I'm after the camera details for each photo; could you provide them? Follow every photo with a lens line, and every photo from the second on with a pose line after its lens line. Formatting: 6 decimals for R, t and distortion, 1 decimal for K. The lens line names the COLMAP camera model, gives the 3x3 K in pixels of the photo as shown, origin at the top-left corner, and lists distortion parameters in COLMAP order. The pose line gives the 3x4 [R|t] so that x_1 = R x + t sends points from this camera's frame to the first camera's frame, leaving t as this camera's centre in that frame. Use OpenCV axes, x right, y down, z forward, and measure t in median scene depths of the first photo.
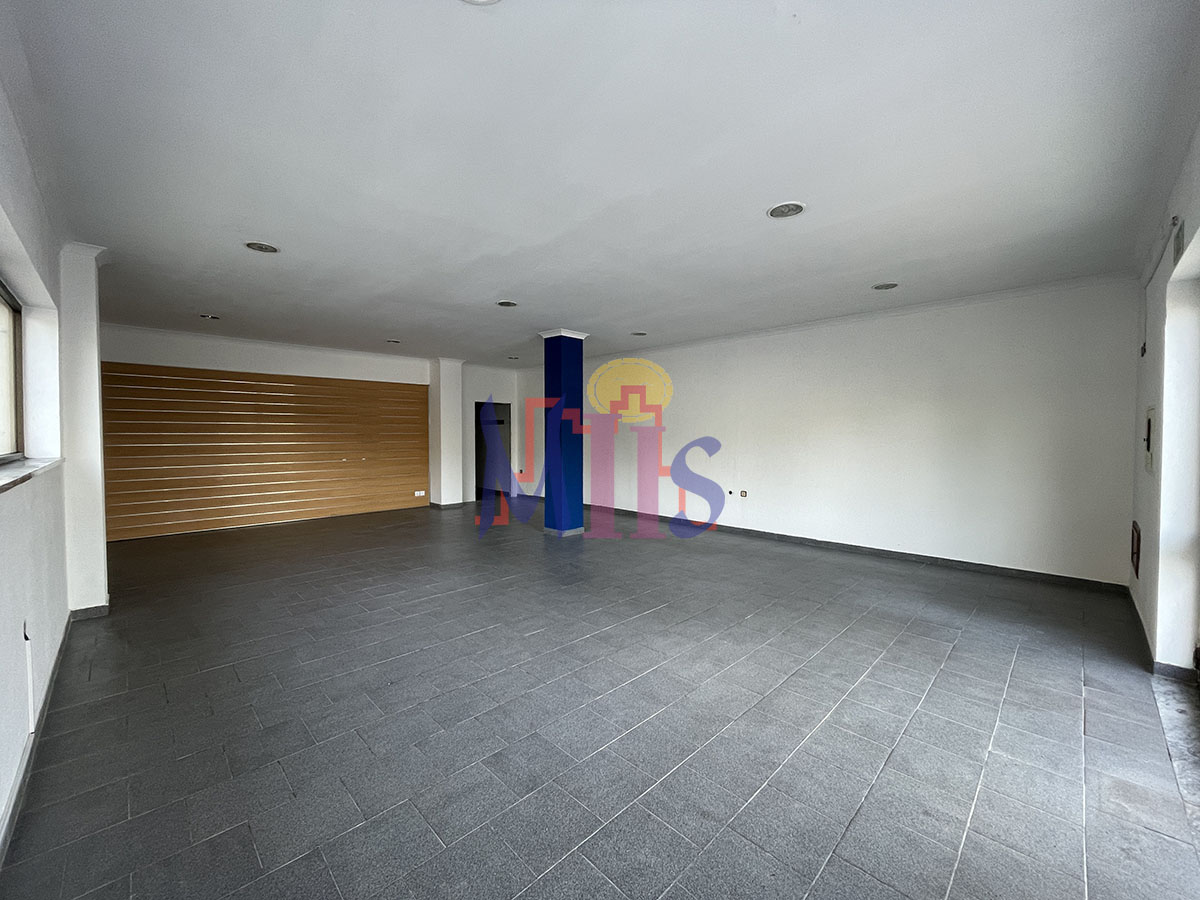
lens RADIAL K [[481.8, 0, 599.1], [0, 481.8, 444.3], [0, 0, 1]] dist [-0.008267, -0.000239]
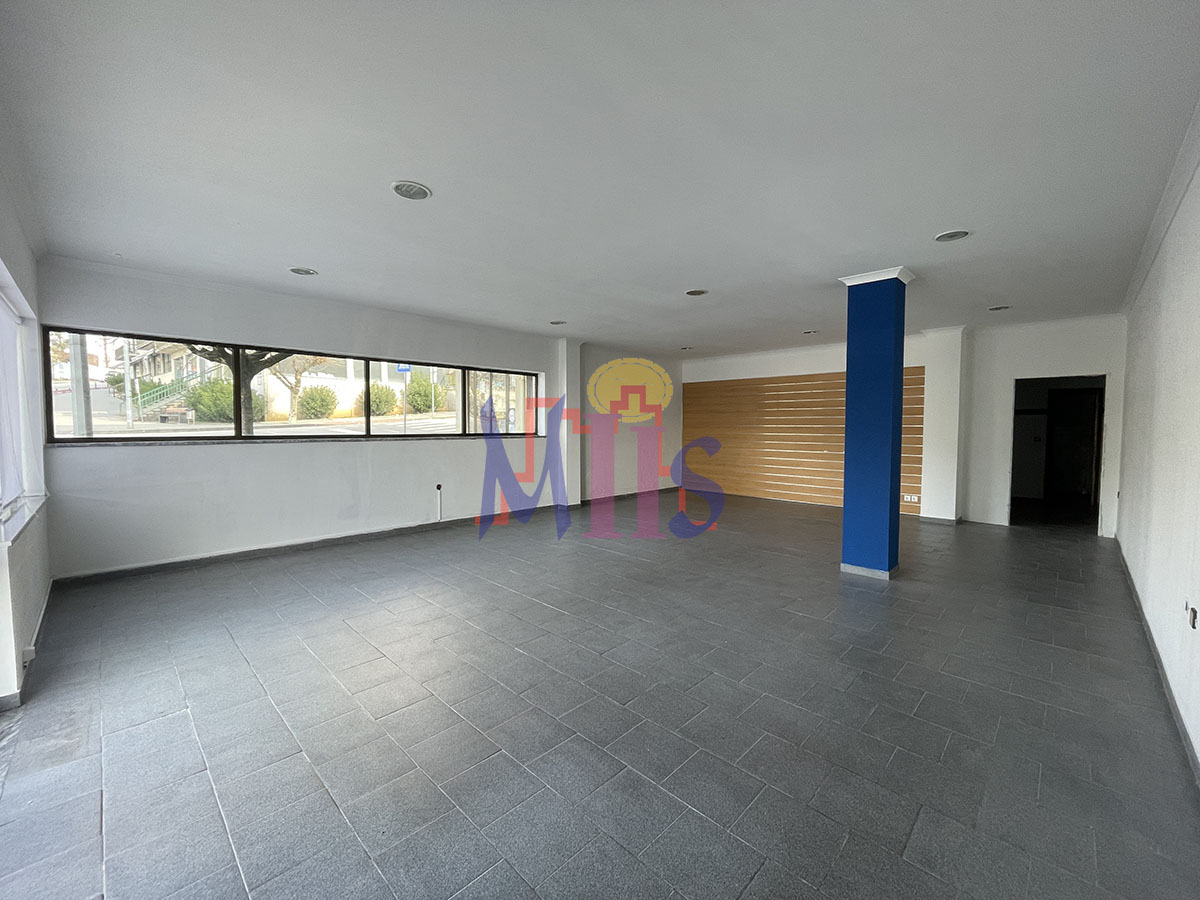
lens RADIAL K [[481.8, 0, 597.8], [0, 481.8, 450.2], [0, 0, 1]] dist [-0.008267, -0.000239]
pose [[0.017056, 0.051025, -0.998552, 0.937537], [-0.025176, 0.998402, 0.050588, -0.019497], [0.999538, 0.024277, 0.018313, 0.939801]]
